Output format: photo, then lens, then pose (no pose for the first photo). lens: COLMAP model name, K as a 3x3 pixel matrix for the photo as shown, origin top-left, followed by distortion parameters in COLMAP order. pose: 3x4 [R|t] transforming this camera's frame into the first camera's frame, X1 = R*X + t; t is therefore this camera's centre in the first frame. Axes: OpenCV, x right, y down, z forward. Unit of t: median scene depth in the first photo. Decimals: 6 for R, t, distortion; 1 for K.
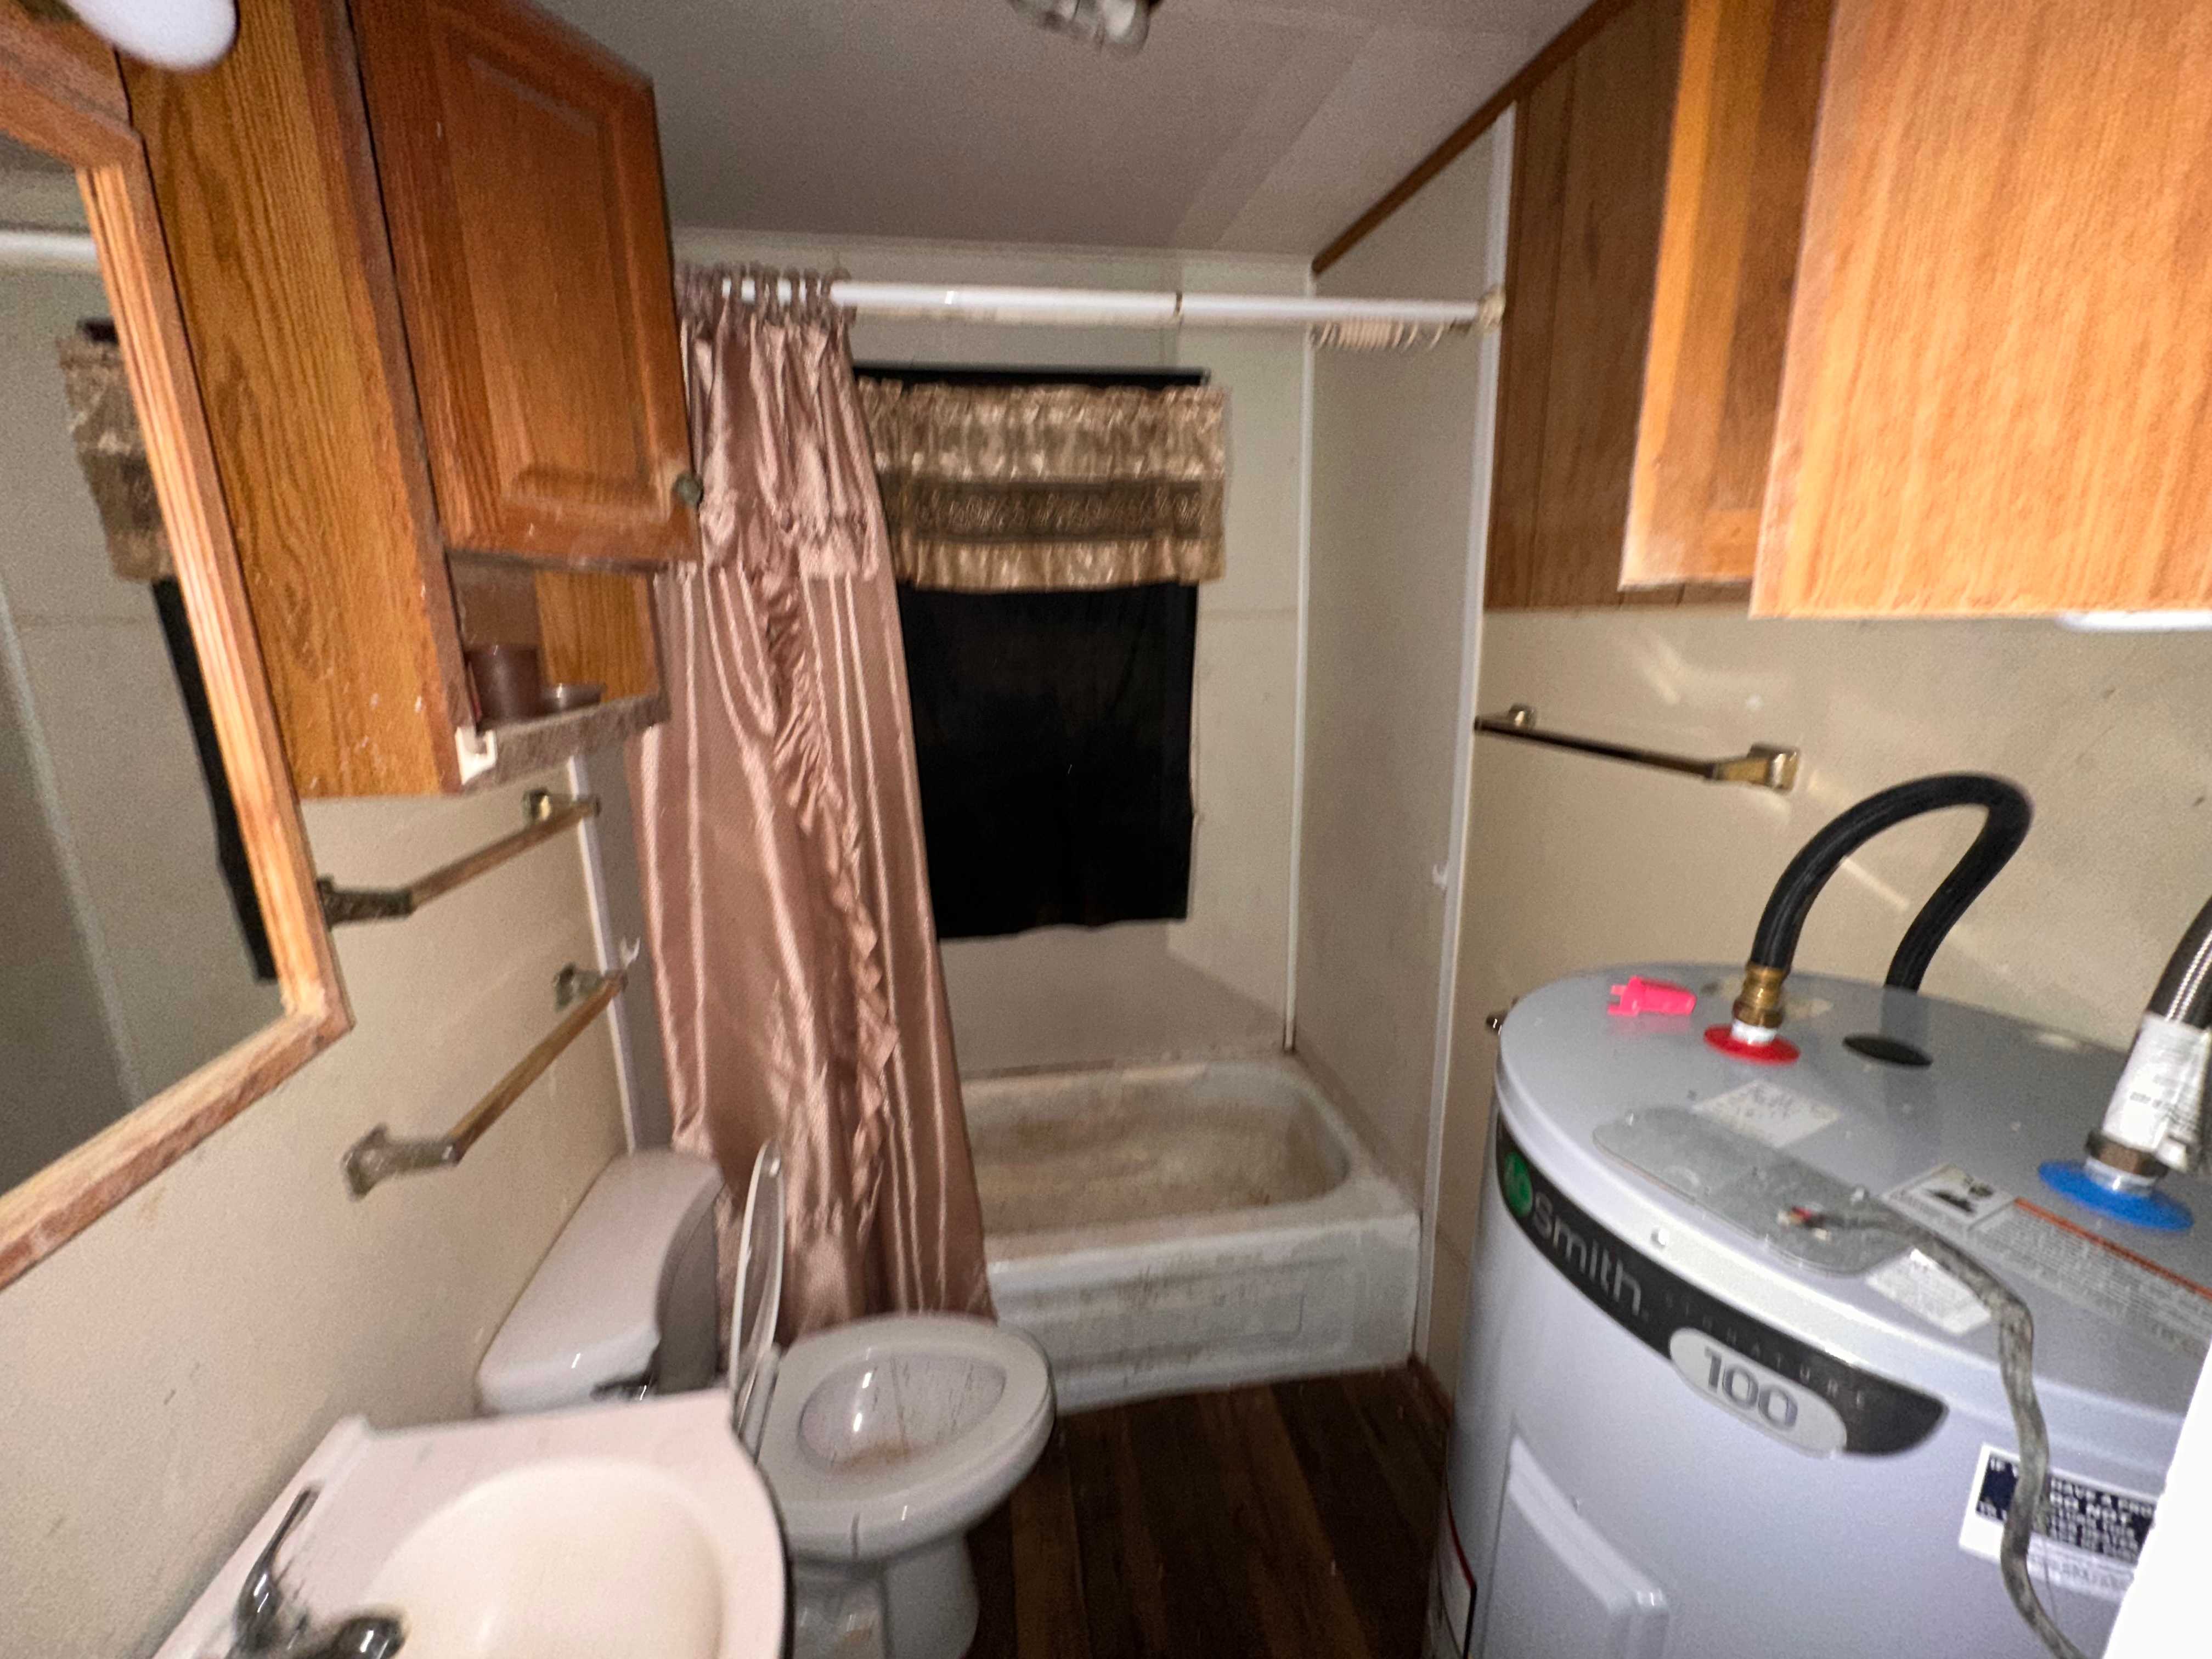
lens RADIAL K [[880.5, 0, 1104.6], [0, 880.5, 830.1], [0, 0, 1]] dist [-0.000666, 0.000084]
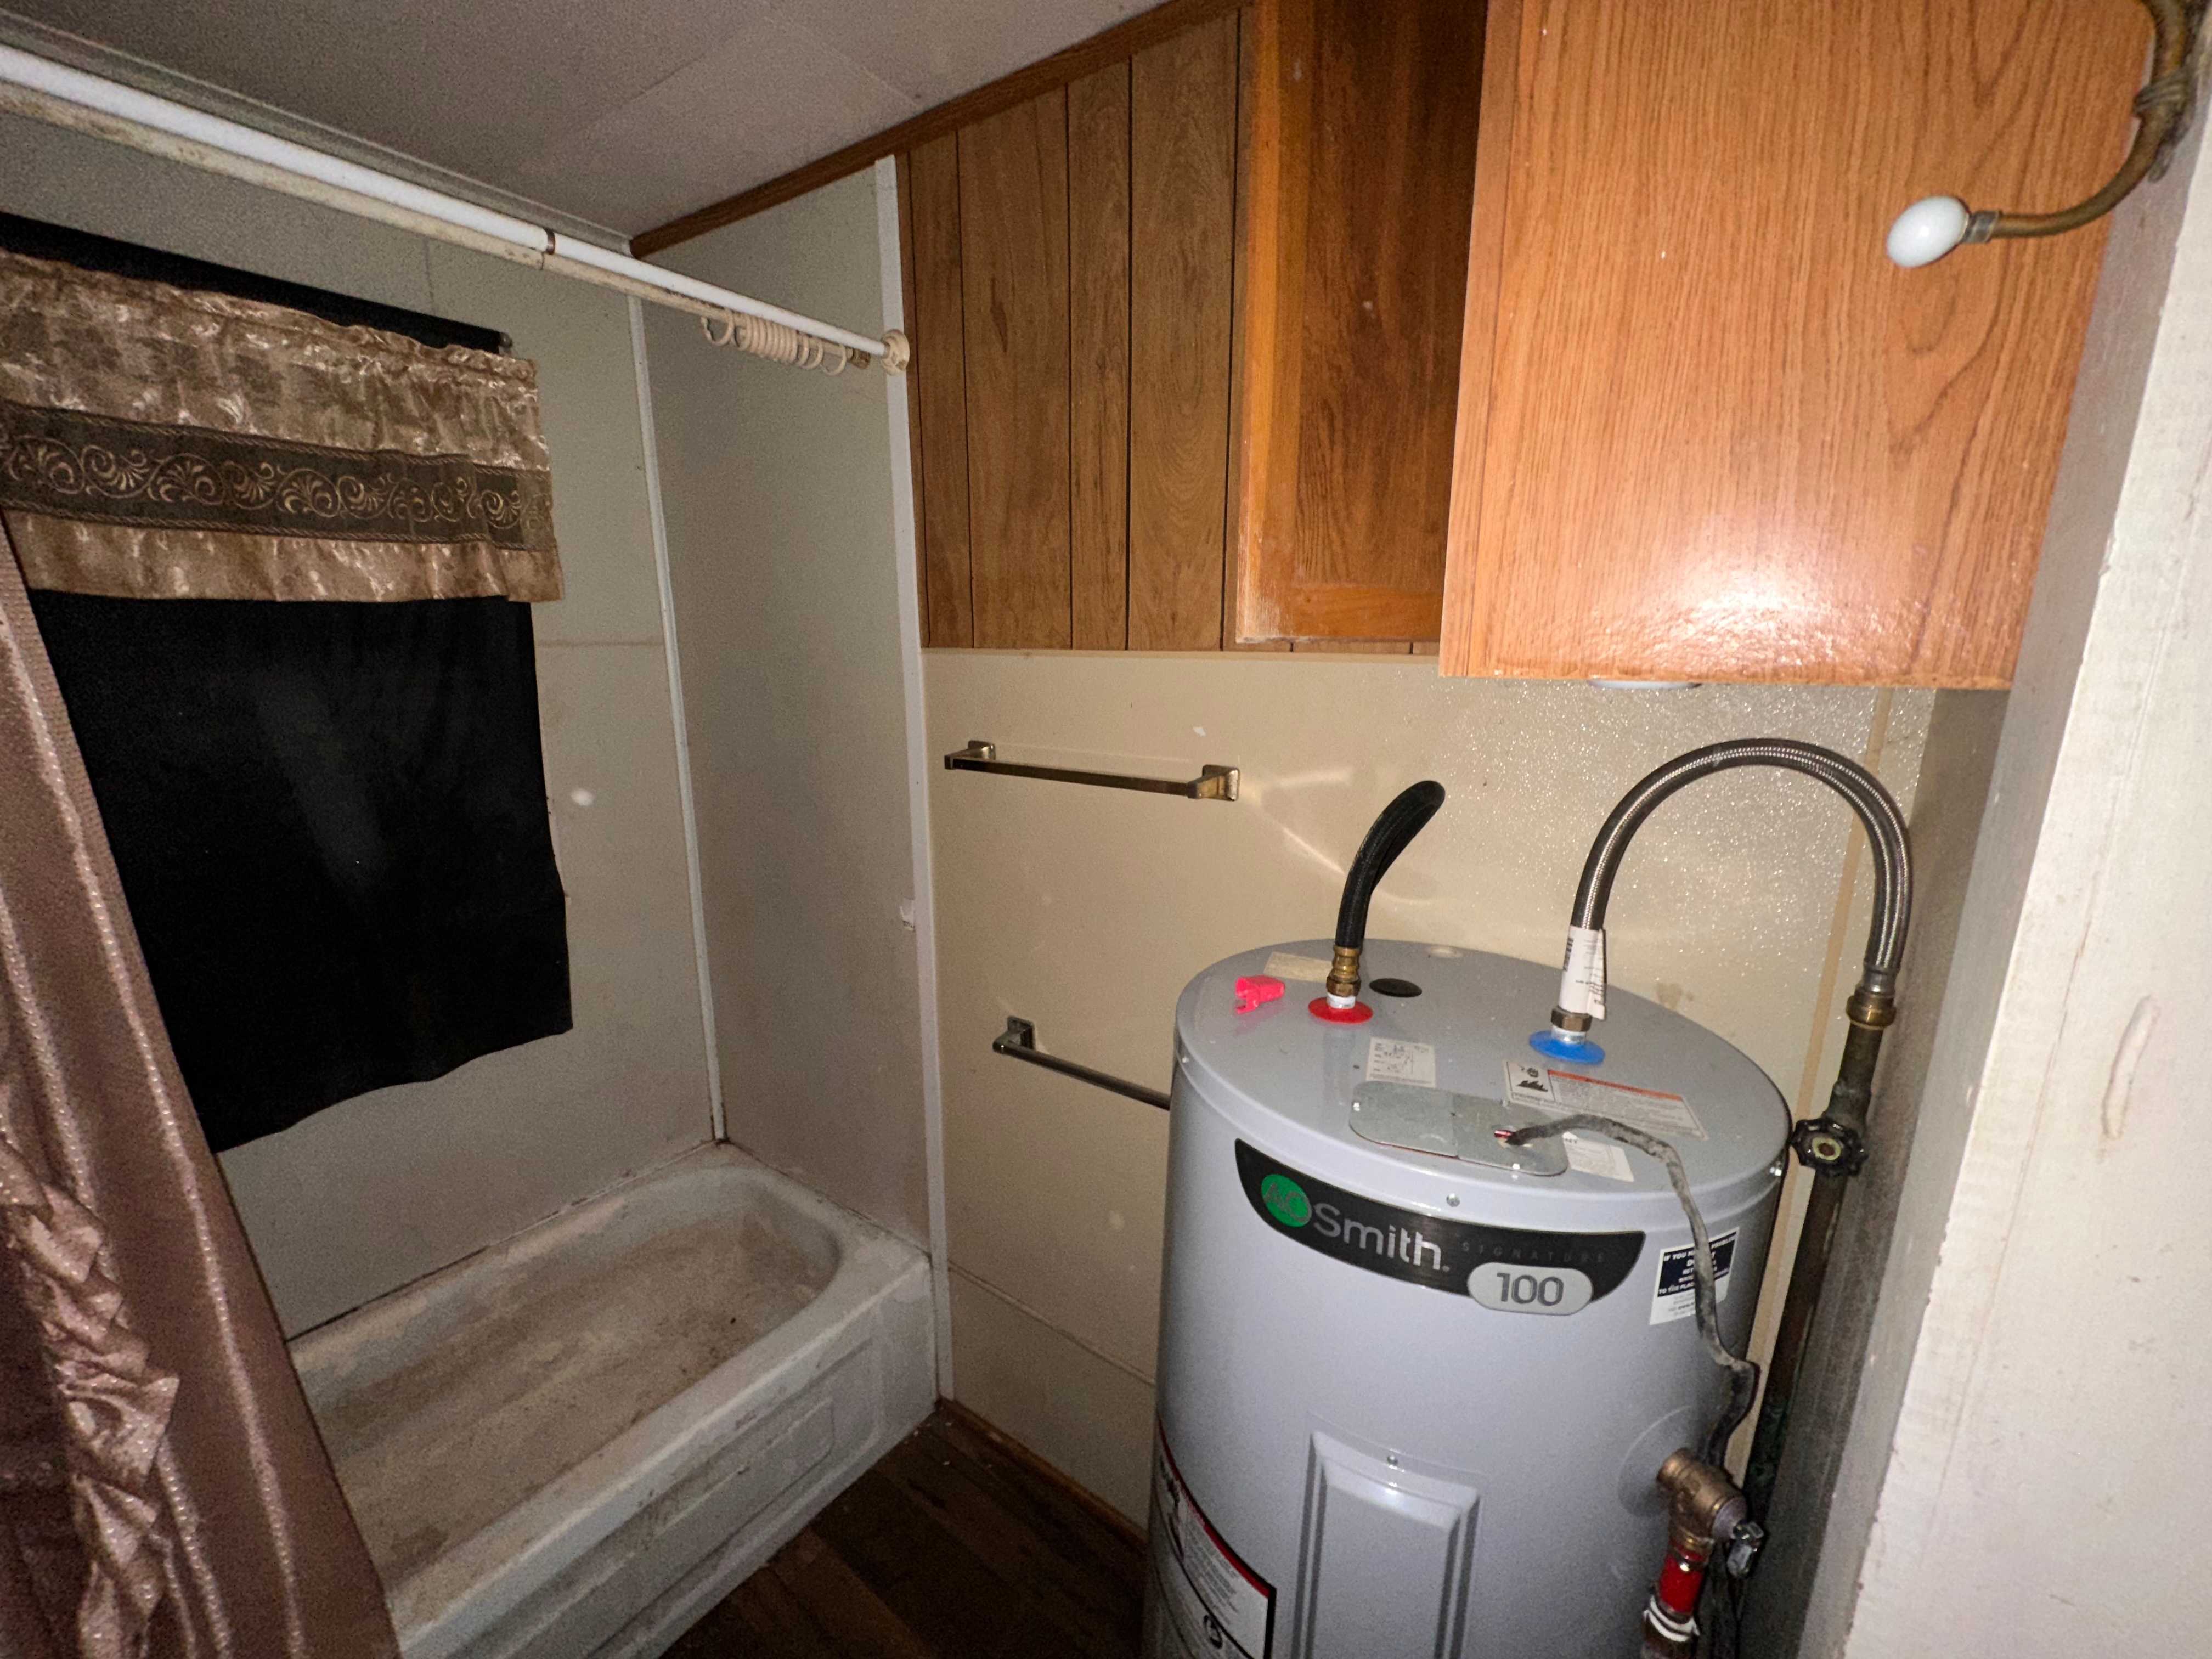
lens RADIAL K [[880.5, 0, 1104.5], [0, 880.5, 831.2], [0, 0, 1]] dist [-0.000666, 0.000084]
pose [[0.704692, -0.130231, 0.697459, -0.170374], [0.148870, 0.988268, 0.034118, -0.050114], [-0.693720, 0.079788, 0.715812, 0.162993]]
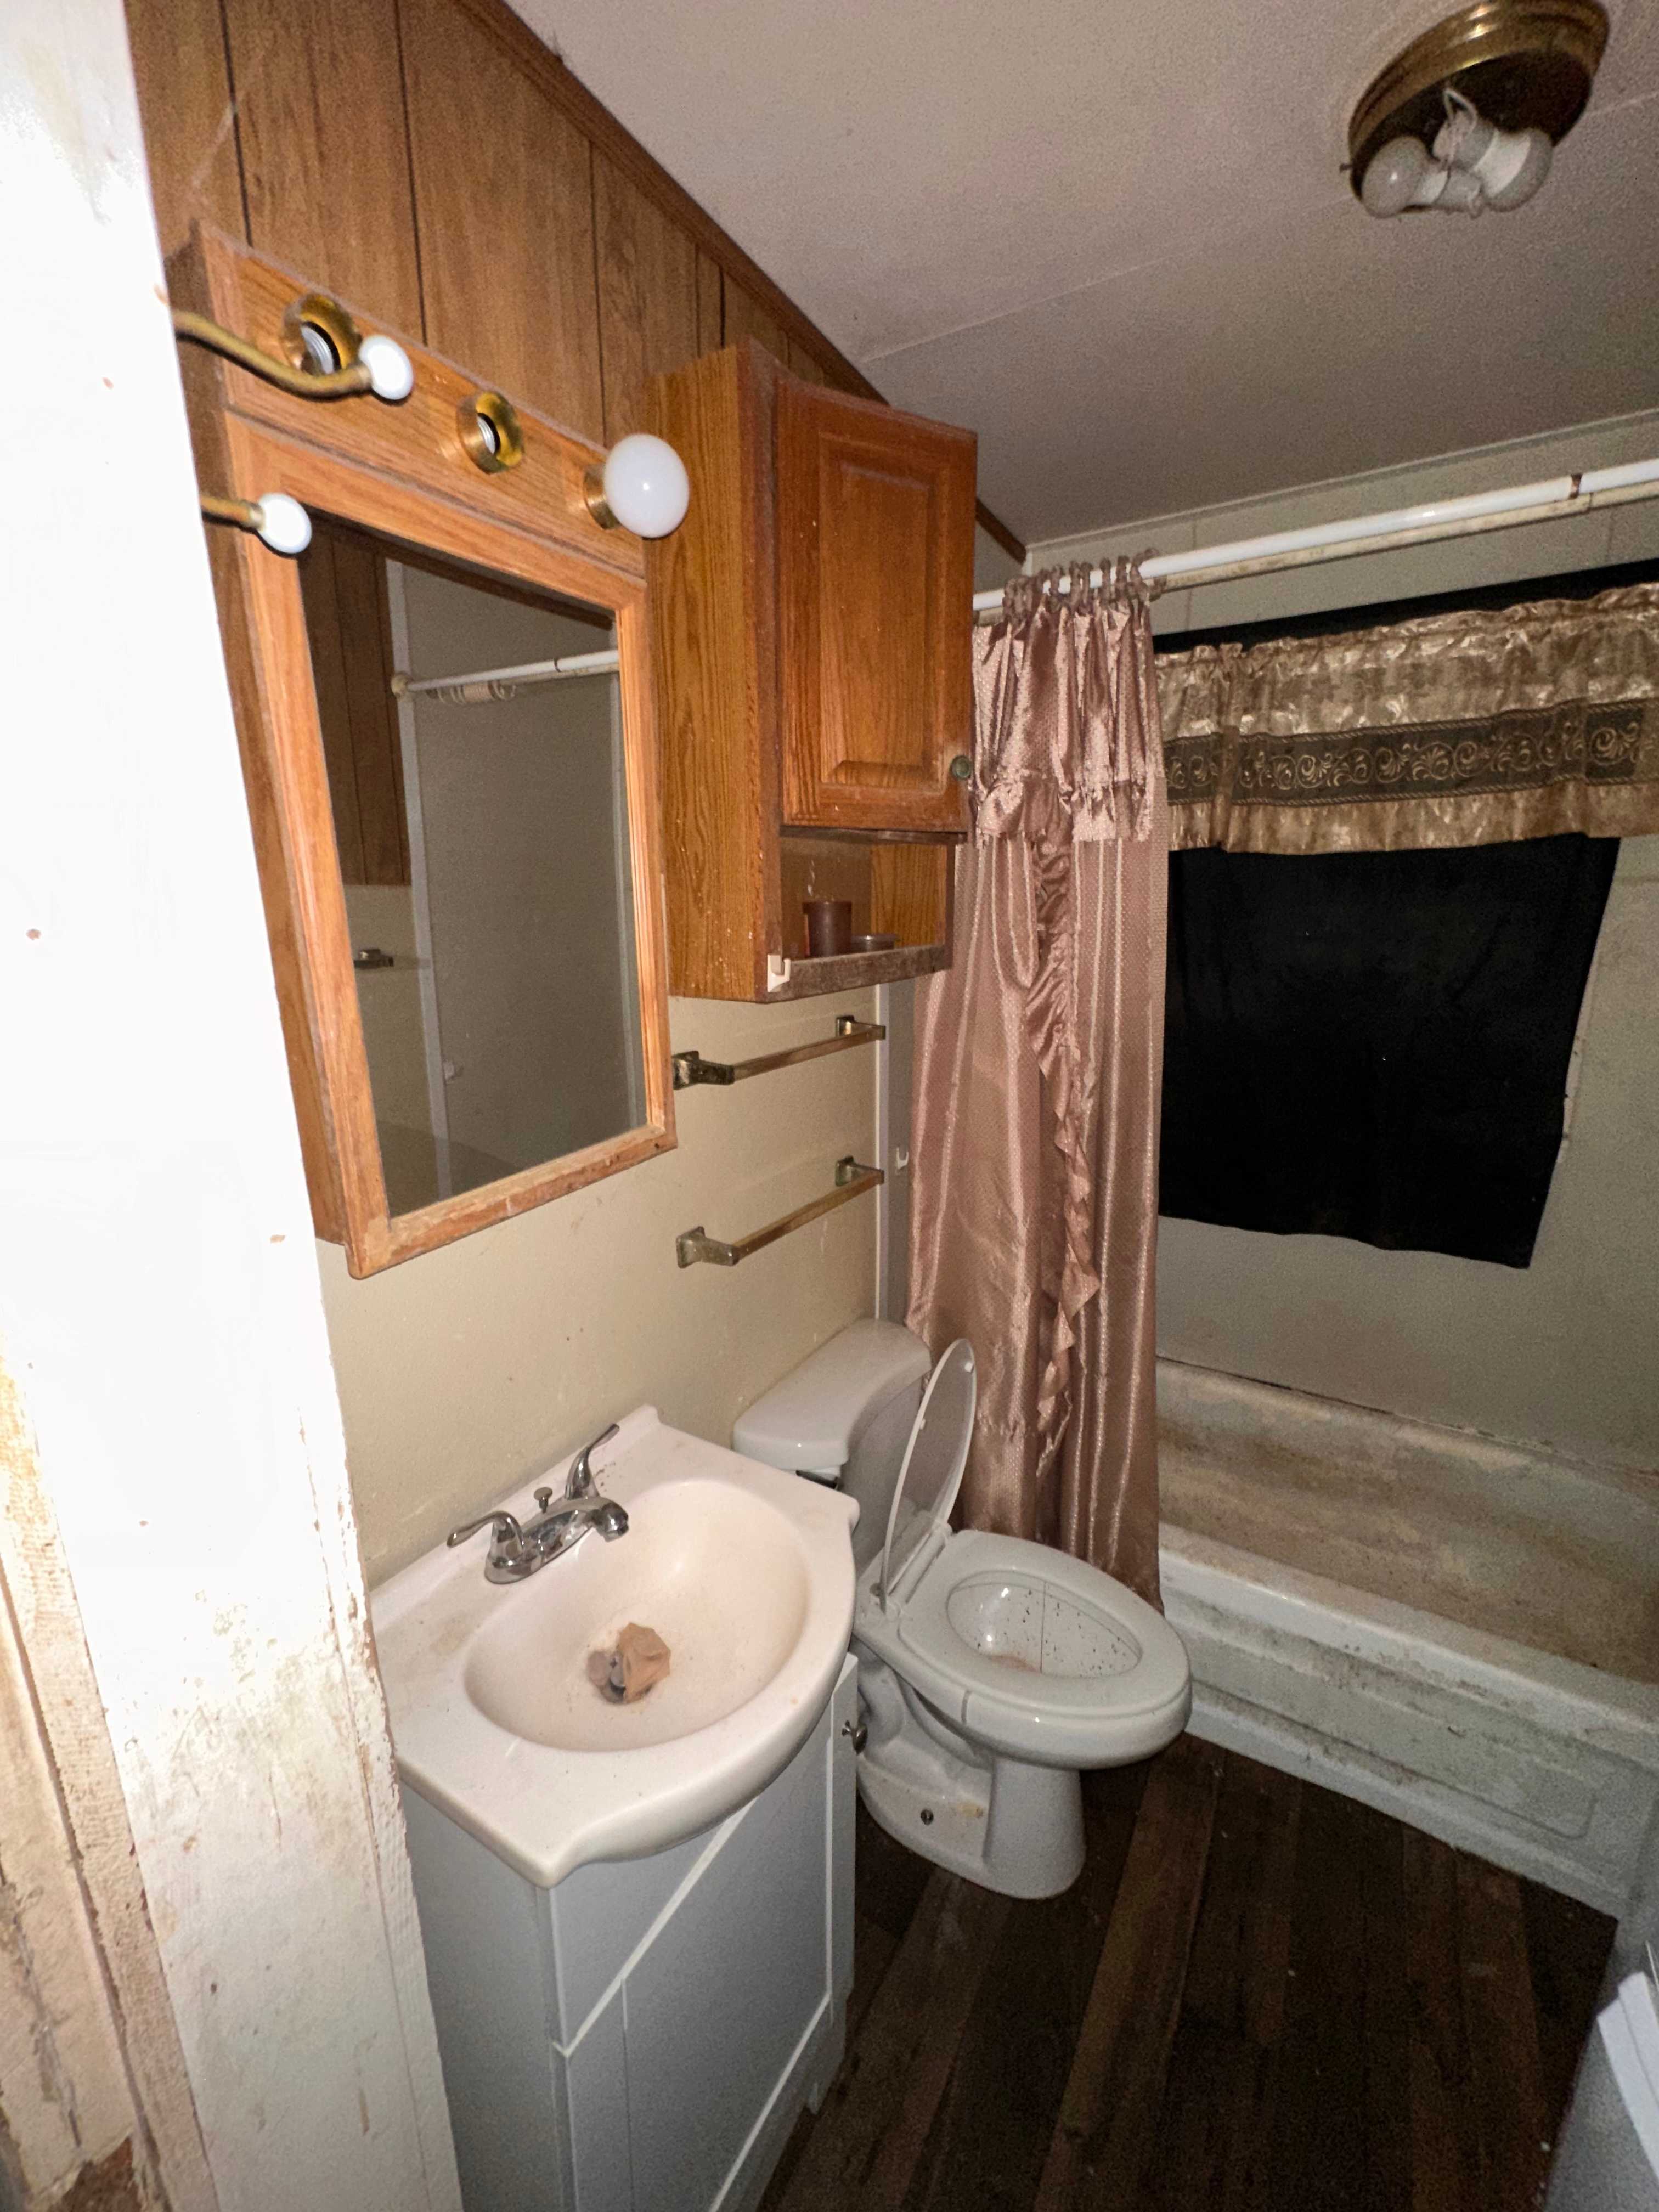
lens RADIAL K [[880.5, 0, 833.9], [0, 880.5, 1101.8], [0, 0, 1]] dist [-0.000666, 0.000084]
pose [[0.771876, 0.148801, -0.618115, 0.135838], [-0.151759, 0.987244, 0.048153, 0.018894], [0.617395, 0.056636, 0.784612, -0.013093]]
